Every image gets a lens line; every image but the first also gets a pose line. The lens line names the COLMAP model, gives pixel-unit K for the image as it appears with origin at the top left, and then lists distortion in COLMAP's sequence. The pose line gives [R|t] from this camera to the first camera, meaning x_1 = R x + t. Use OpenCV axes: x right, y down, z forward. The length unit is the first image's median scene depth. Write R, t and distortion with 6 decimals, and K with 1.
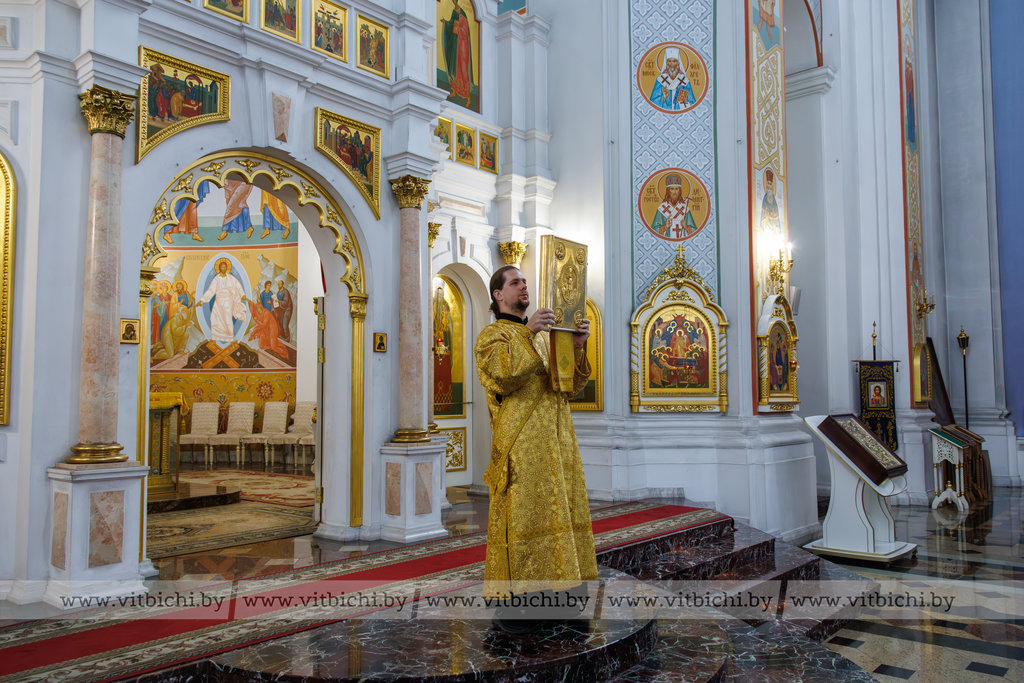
lens RADIAL K [[795.5, 0, 511.9], [0, 795.5, 343.9], [0, 0, 1]] dist [0.010964, 0.002847]
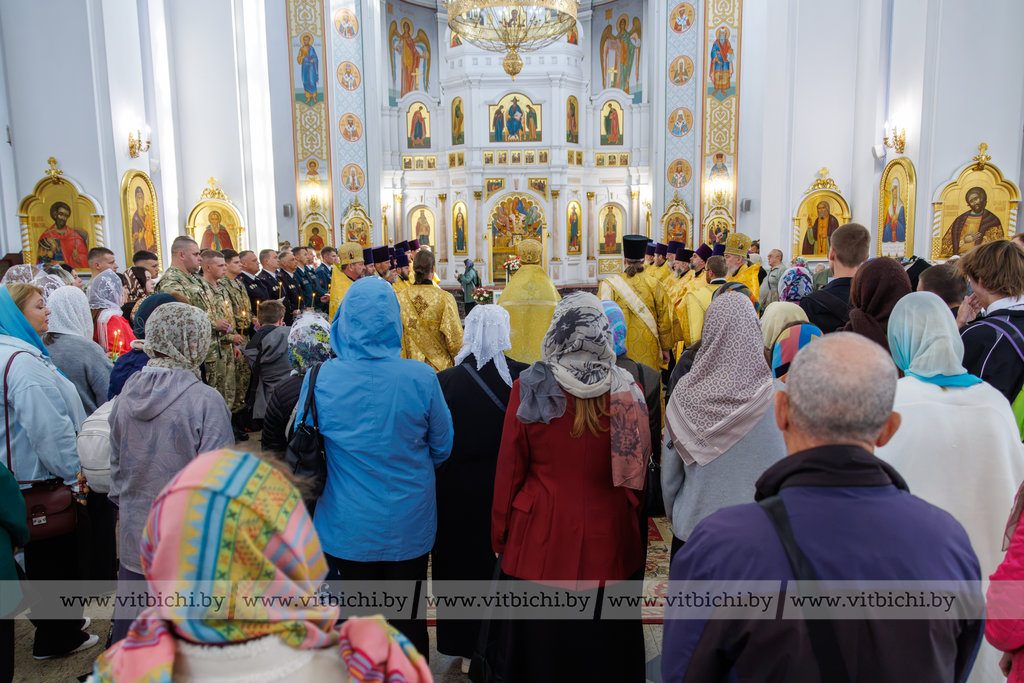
lens RADIAL K [[795.5, 0, 511.9], [0, 795.5, 343.3], [0, 0, 1]] dist [0.010964, 0.002847]
pose [[0.629648, 0.097077, -0.770791, 1.934626], [0.066347, 0.981818, 0.177853, -0.129167], [0.774042, -0.163125, 0.611759, -1.120174]]
